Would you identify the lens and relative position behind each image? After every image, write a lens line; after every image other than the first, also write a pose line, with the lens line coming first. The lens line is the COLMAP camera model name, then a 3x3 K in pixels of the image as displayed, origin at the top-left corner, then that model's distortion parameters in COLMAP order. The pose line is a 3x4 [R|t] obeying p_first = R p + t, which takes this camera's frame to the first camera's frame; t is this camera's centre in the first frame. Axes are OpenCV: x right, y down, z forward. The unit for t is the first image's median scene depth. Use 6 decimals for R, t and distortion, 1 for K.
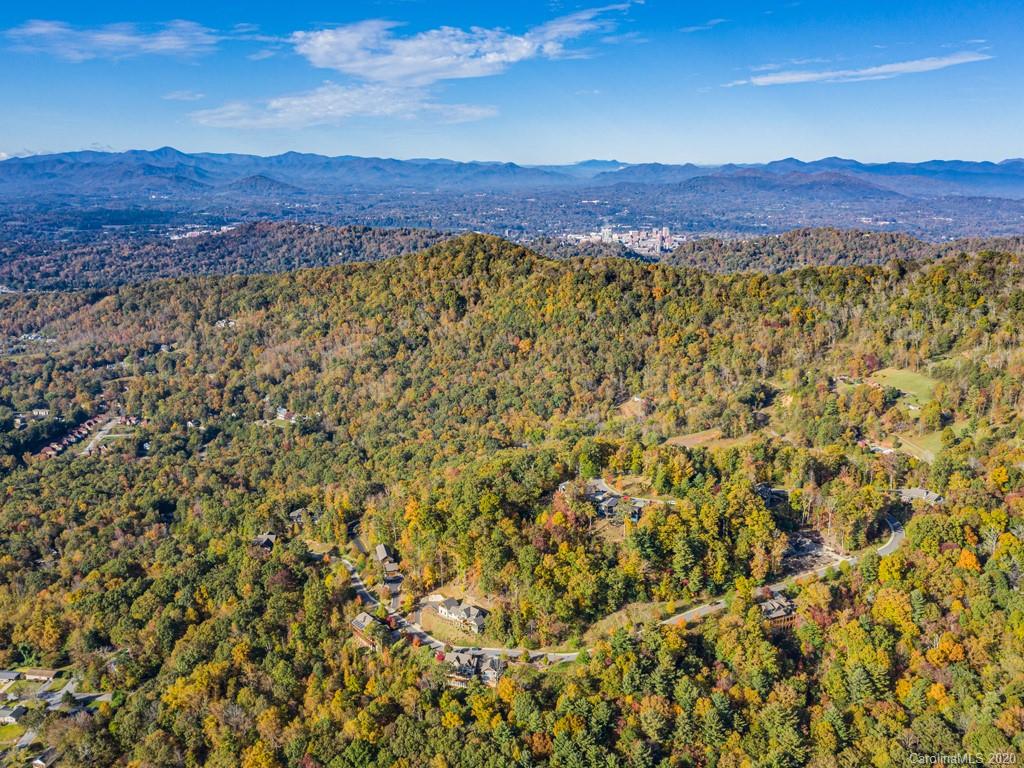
lens RADIAL K [[908.1, 0, 512.1], [0, 908.1, 391.4], [0, 0, 1]] dist [-0.026571, 0.053764]
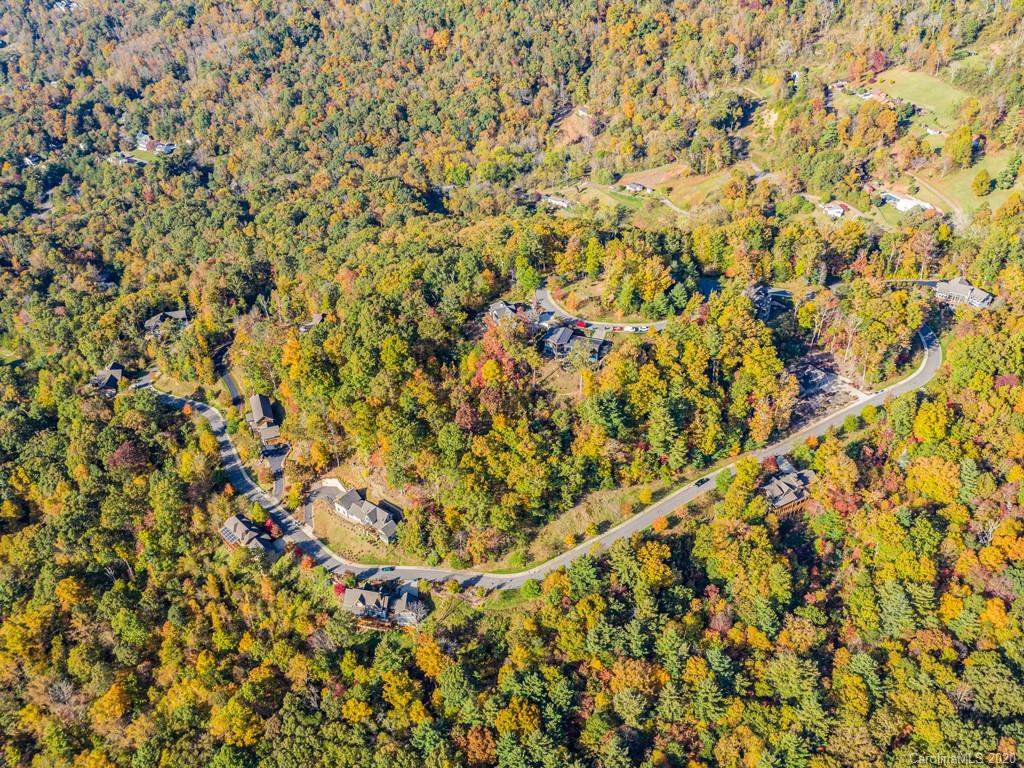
lens RADIAL K [[908.1, 0, 510.1], [0, 908.1, 381.8], [0, 0, 1]] dist [-0.026571, 0.053764]
pose [[0.996617, -0.058210, 0.058017, 0.020419], [0.033688, 0.933245, 0.357658, -0.095589], [-0.074963, -0.354493, 0.932049, 0.272122]]
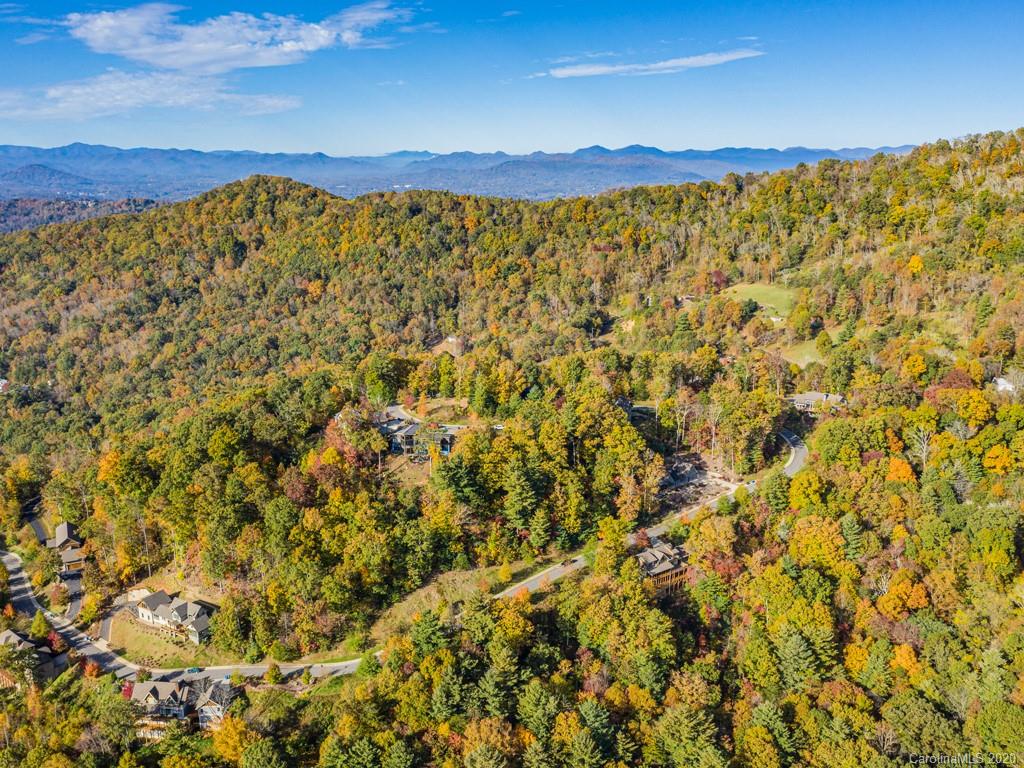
lens RADIAL K [[908.1, 0, 510.9], [0, 908.1, 388.9], [0, 0, 1]] dist [-0.026571, 0.053764]
pose [[0.980214, -0.056162, 0.189805, 0.049247], [0.055223, 0.998422, 0.010235, 0.078199], [-0.190080, 0.000449, 0.981768, 0.281275]]
